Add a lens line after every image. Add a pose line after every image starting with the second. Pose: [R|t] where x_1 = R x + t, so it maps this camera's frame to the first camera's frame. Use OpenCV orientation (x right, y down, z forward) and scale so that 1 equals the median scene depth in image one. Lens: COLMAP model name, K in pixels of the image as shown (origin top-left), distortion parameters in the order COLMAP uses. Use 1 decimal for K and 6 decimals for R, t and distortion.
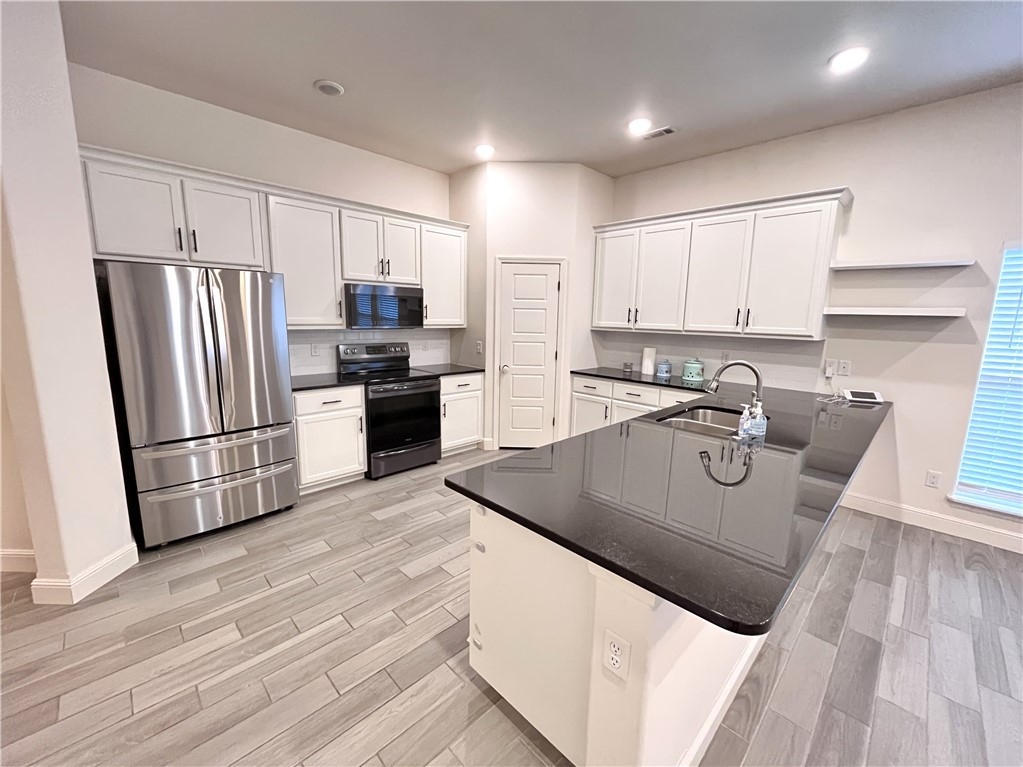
lens RADIAL K [[422.9, 0, 516.7], [0, 422.9, 382.7], [0, 0, 1]] dist [0.000423, -0.000052]
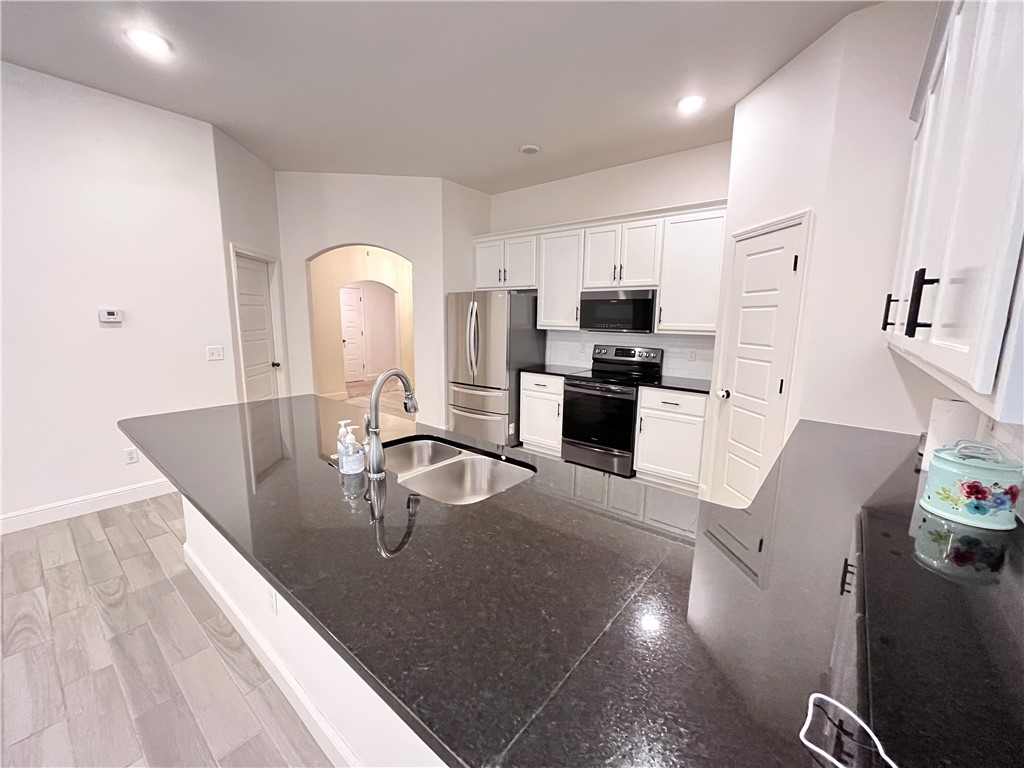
lens RADIAL K [[417.8, 0, 499.8], [0, 417.8, 379.9], [0, 0, 1]] dist [0.010416, 0.000365]
pose [[0.072328, 0.135380, -0.988150, 0.708835], [-0.168843, 0.978108, 0.121645, -0.090030], [0.982986, 0.158044, 0.093602, 0.651323]]
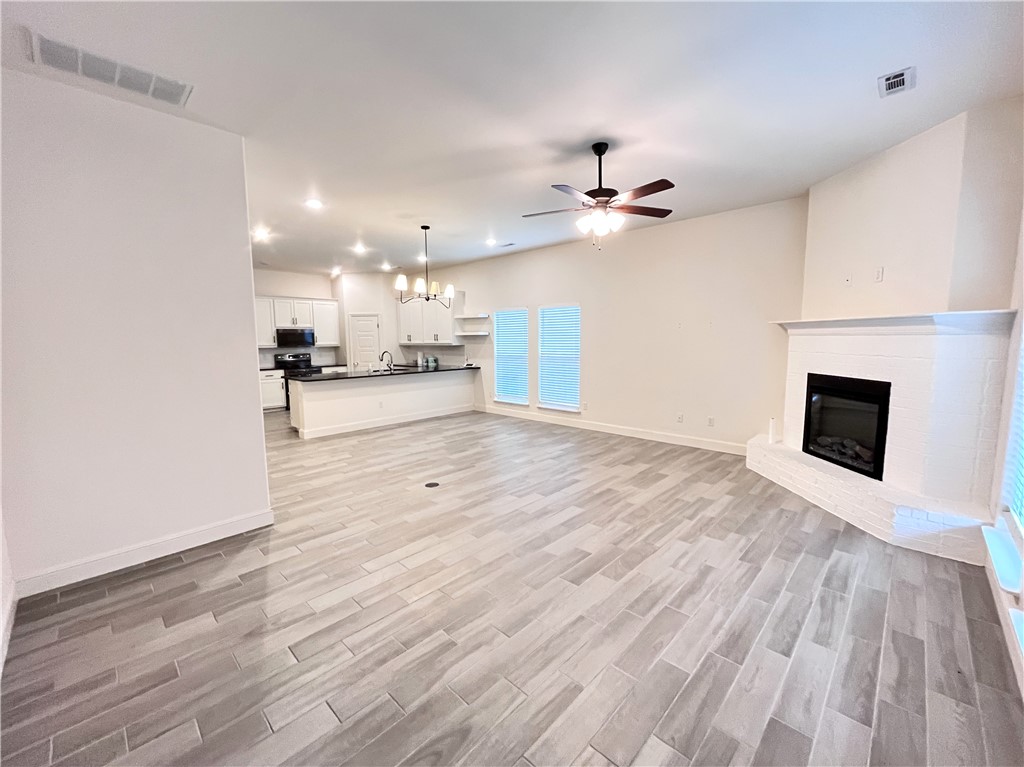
lens RADIAL K [[423.2, 0, 514.3], [0, 423.2, 386.1], [0, 0, 1]] dist [0.001839, 0.000197]
pose [[0.999281, -0.033638, 0.017471, 0.850760], [0.034460, 0.998199, -0.049111, 0.244829], [-0.015788, 0.049678, 0.998641, -1.349526]]
